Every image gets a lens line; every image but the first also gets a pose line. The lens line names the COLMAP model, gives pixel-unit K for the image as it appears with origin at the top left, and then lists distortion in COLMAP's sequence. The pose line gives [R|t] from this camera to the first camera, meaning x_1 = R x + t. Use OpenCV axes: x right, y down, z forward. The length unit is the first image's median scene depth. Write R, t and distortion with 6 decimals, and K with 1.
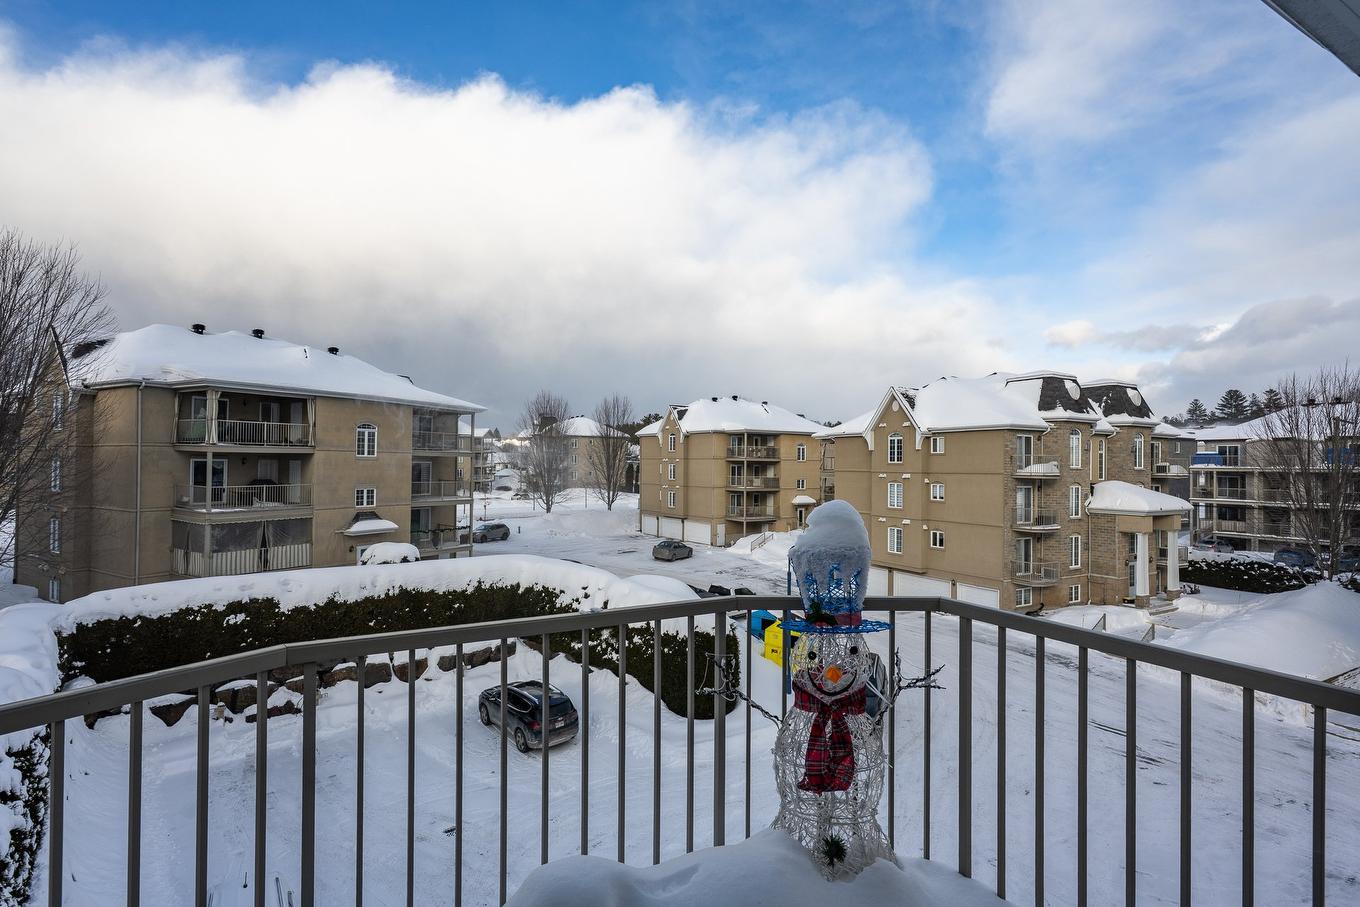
lens RADIAL K [[650.8, 0, 679.9], [0, 650.8, 457.2], [0, 0, 1]] dist [-0.003190, 0.003239]
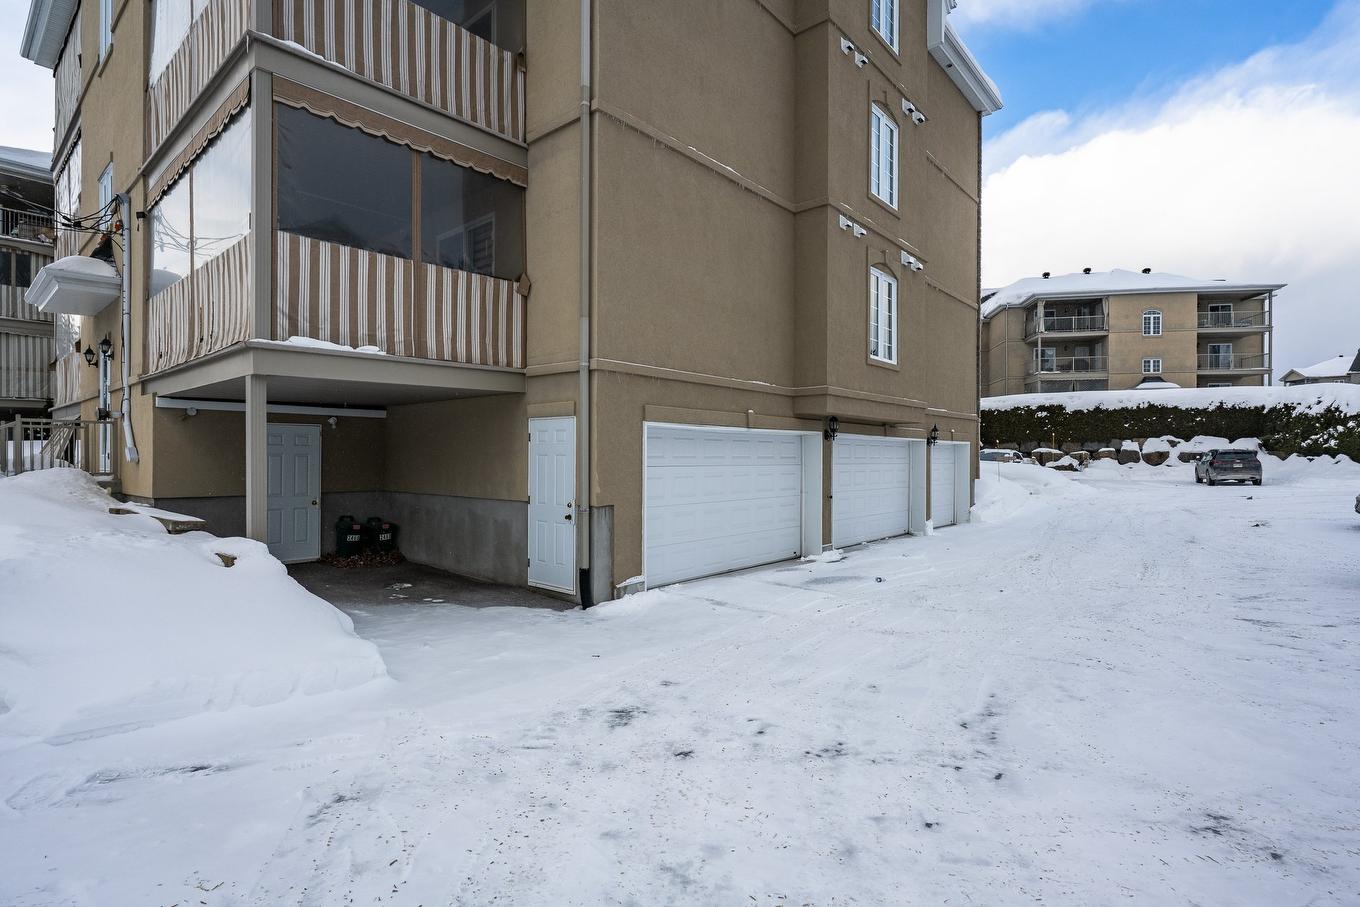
lens RADIAL K [[650.8, 0, 676.2], [0, 650.8, 457.2], [0, 0, 1]] dist [-0.003190, 0.003239]
pose [[0.322447, -0.006925, -0.946562, 0.496277], [0.011986, 0.999923, -0.003232, 0.256473], [0.946512, -0.010304, 0.322505, -0.387283]]
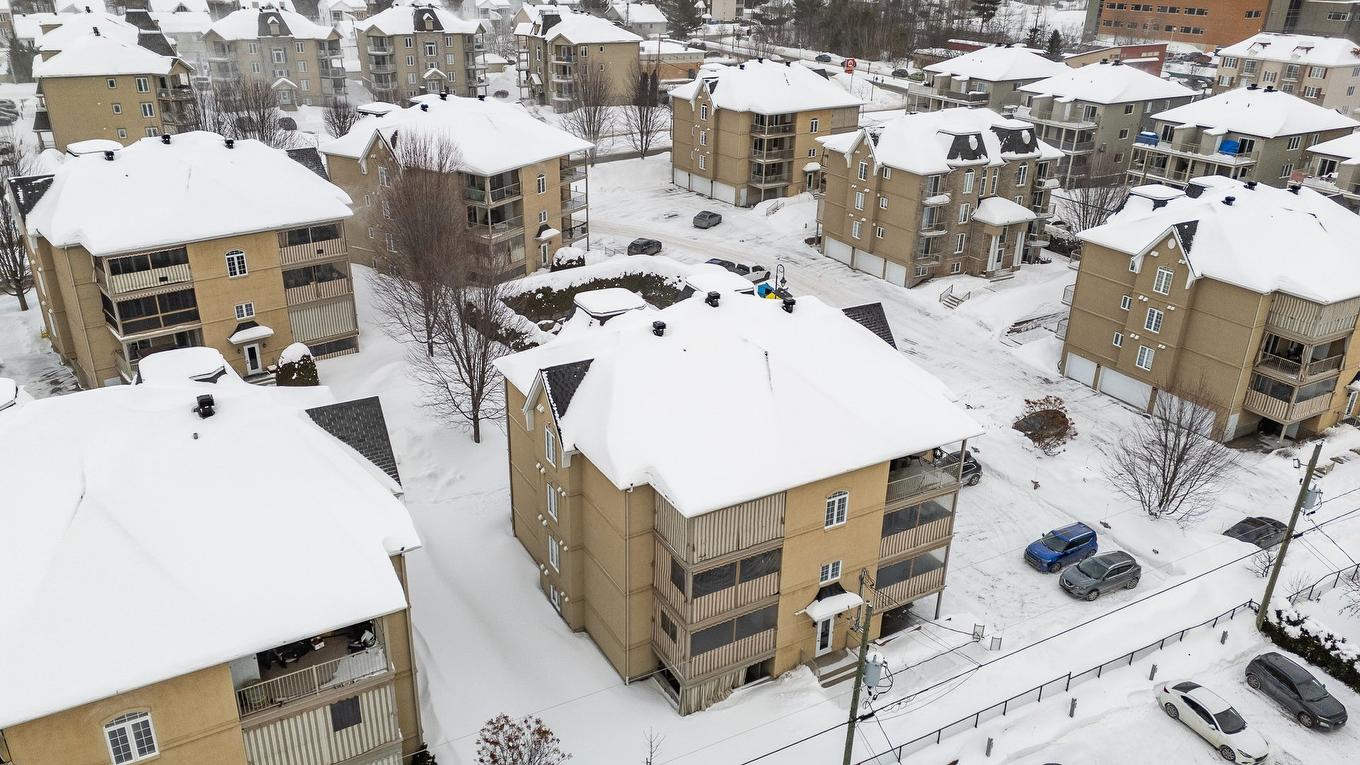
lens RADIAL K [[979.9, 0, 681.5], [0, 979.9, 392.8], [0, 0, 1]] dist [0.091456, -0.080930]
pose [[0.999895, 0.007054, 0.012693, -0.149782], [-0.011831, 0.902545, 0.430433, -0.689249], [-0.008419, -0.430537, 0.902534, -1.677056]]
